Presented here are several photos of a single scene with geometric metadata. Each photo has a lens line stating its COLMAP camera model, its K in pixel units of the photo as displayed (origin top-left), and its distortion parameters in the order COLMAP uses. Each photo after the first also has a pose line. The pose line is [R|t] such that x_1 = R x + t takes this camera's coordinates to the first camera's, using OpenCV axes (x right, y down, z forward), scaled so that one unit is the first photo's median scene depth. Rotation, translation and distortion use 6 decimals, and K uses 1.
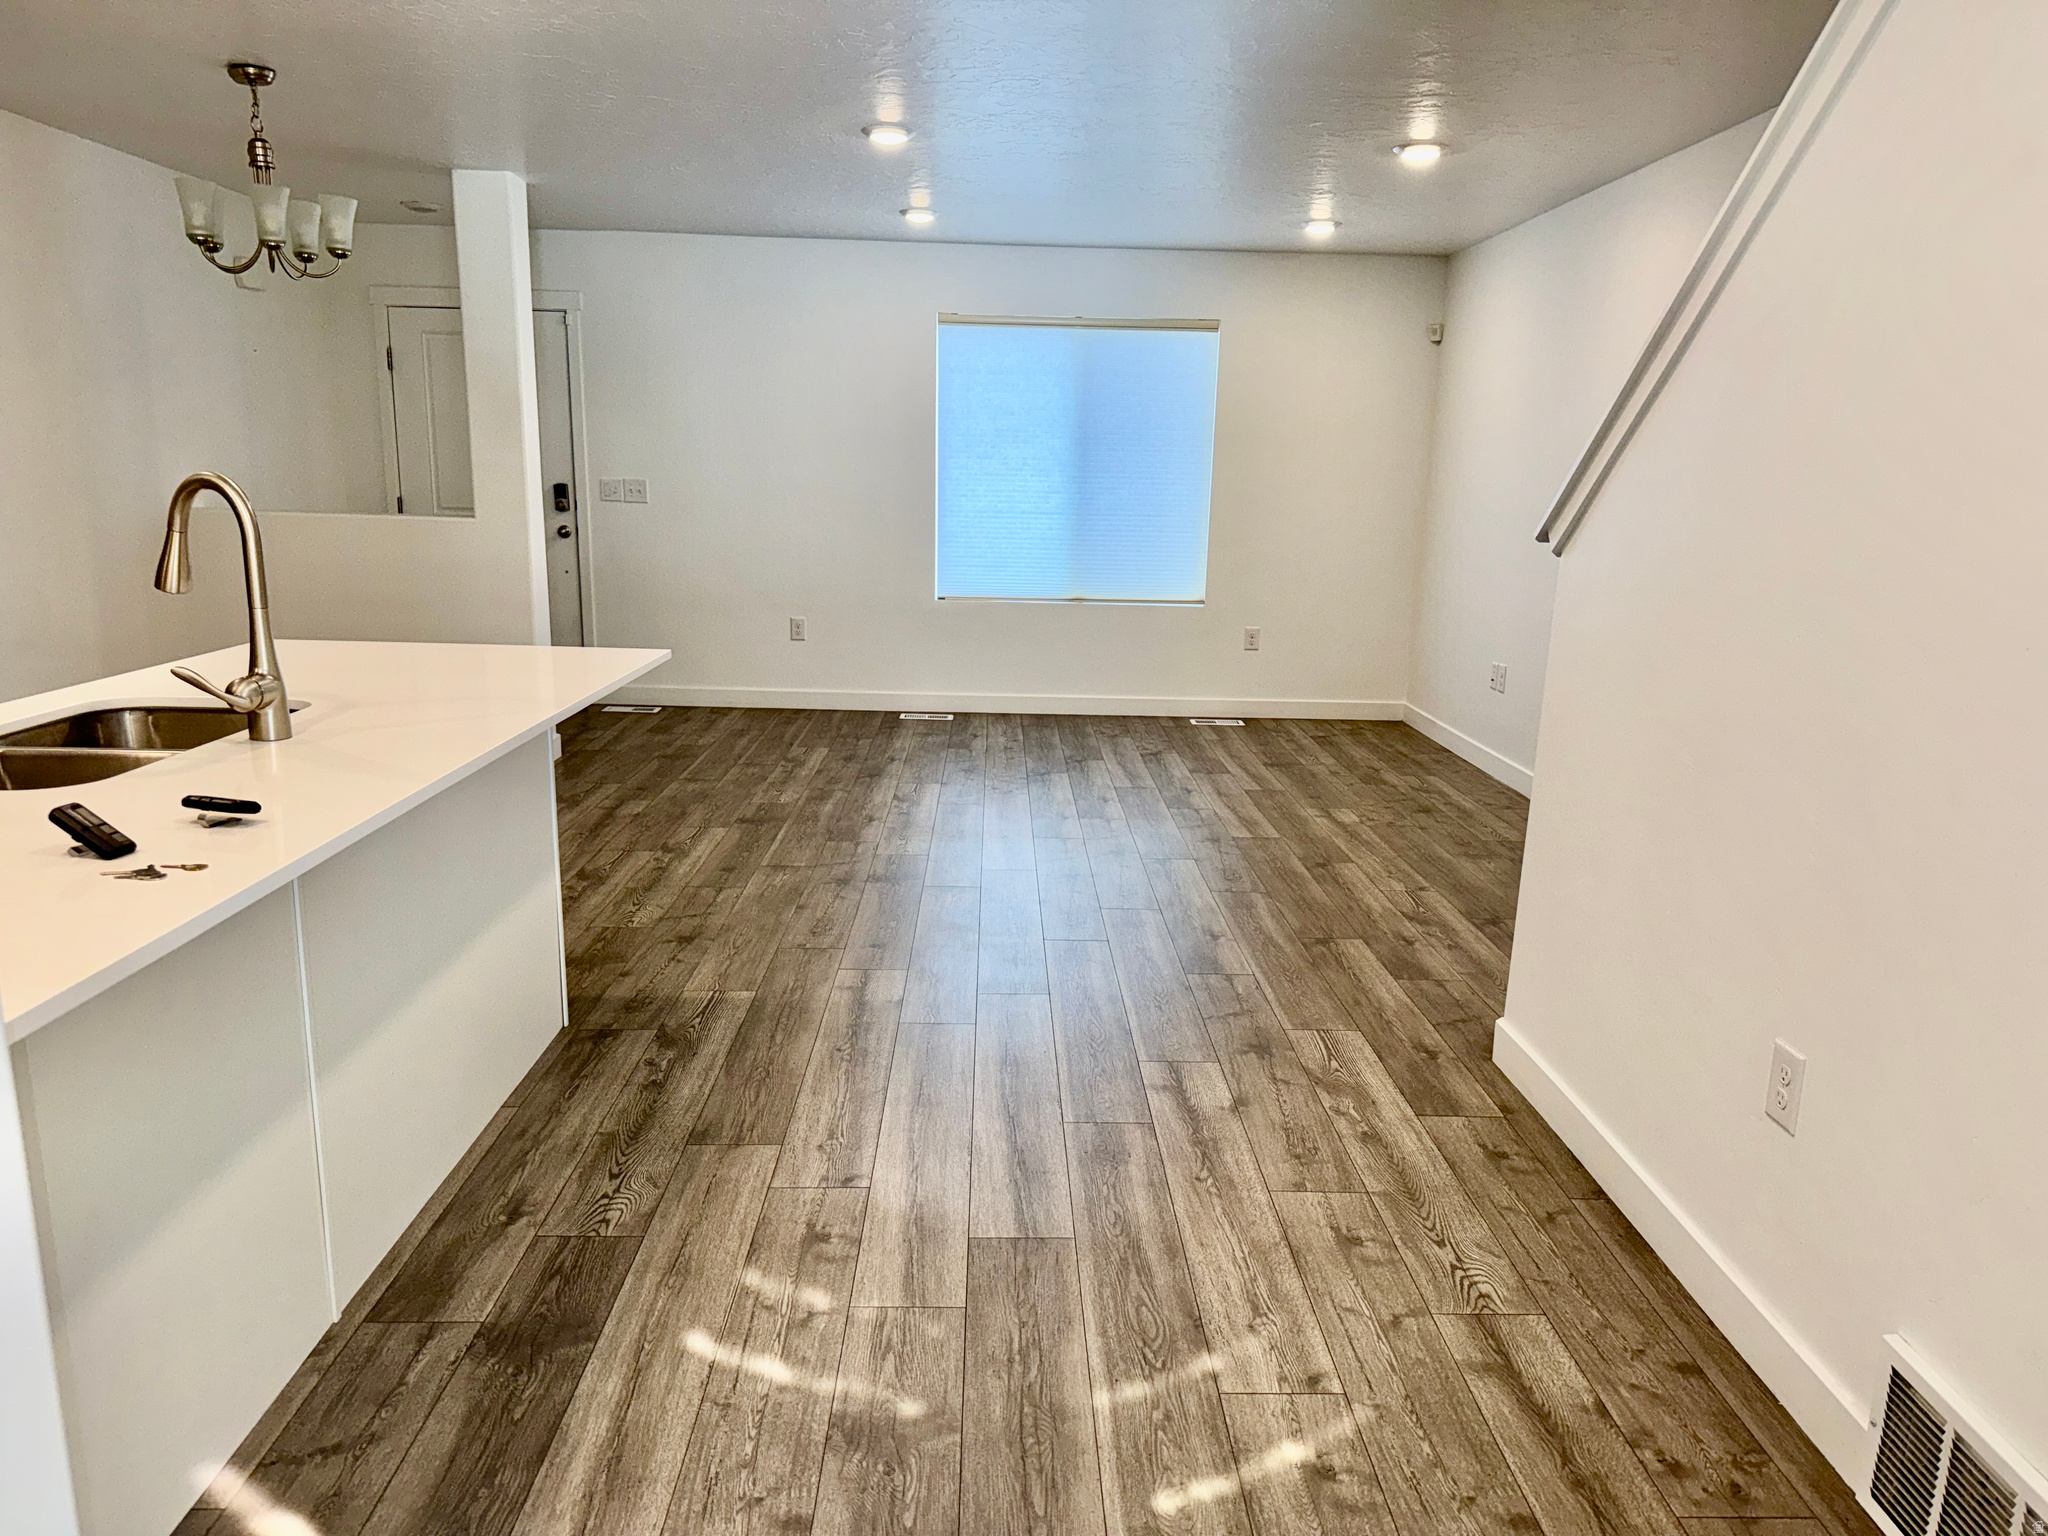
lens RADIAL K [[1435.7, 0, 1038.5], [0, 1435.7, 812.0], [0, 0, 1]] dist [0.031436, -0.036666]
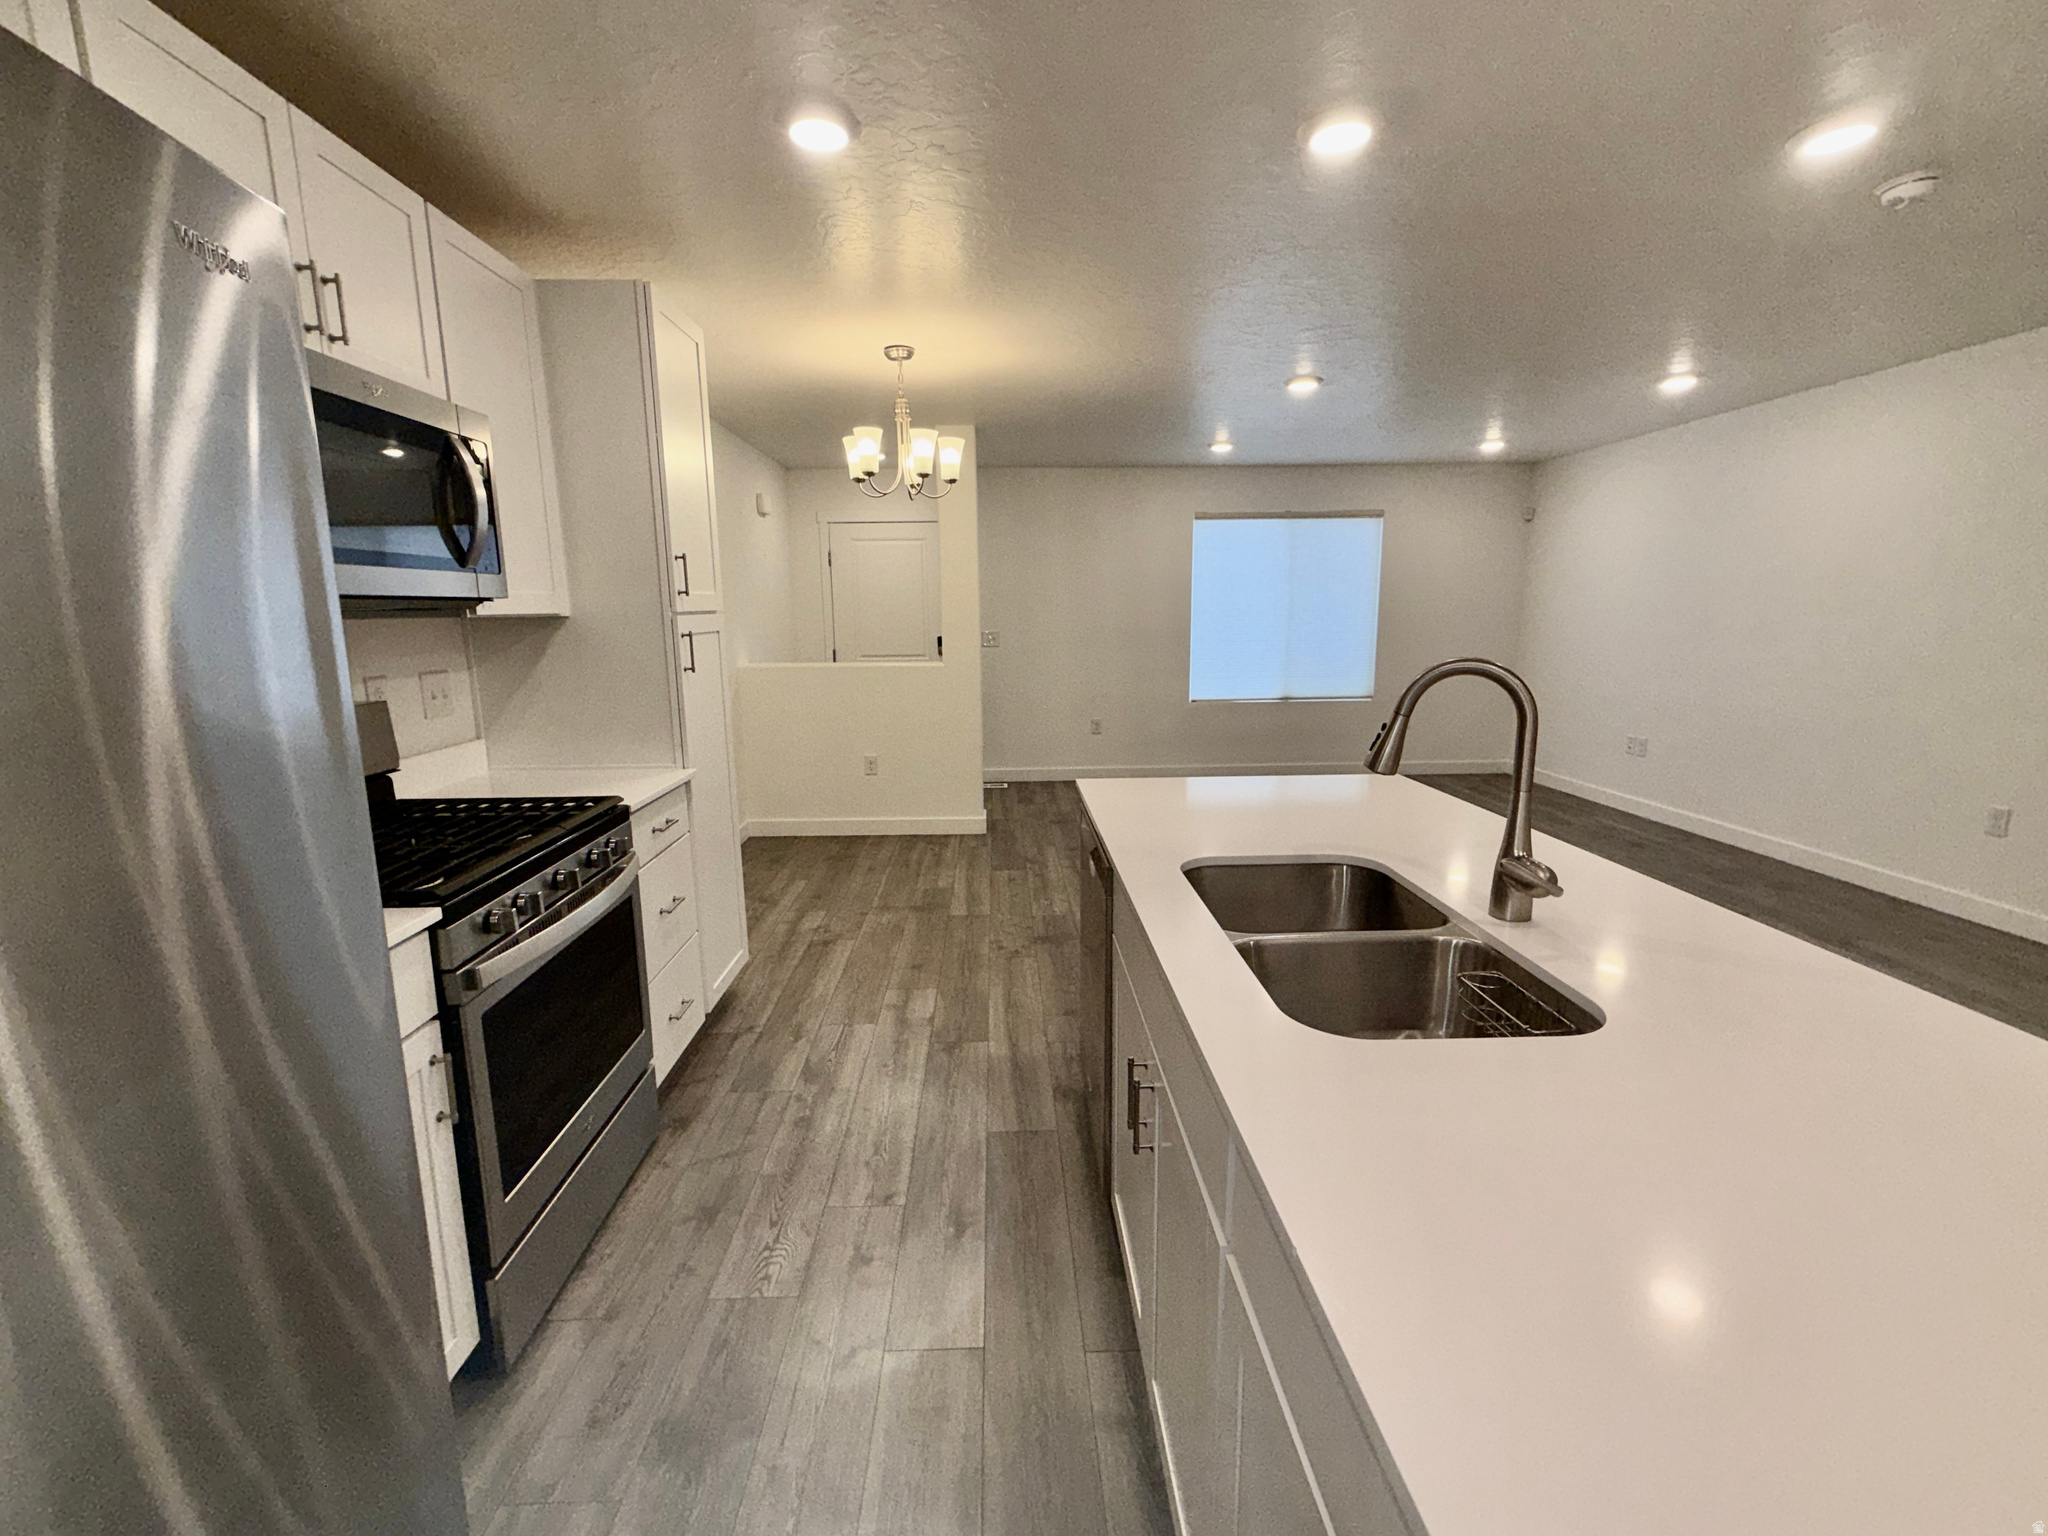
lens RADIAL K [[878.1, 0, 1014.4], [0, 878.1, 766.0], [0, 0, 1]] dist [-0.002195, -0.000044]
pose [[0.999317, -0.035323, -0.010897, -0.416411], [0.034602, 0.997570, -0.060473, -0.062050], [0.013006, 0.060054, 0.998110, 0.184145]]
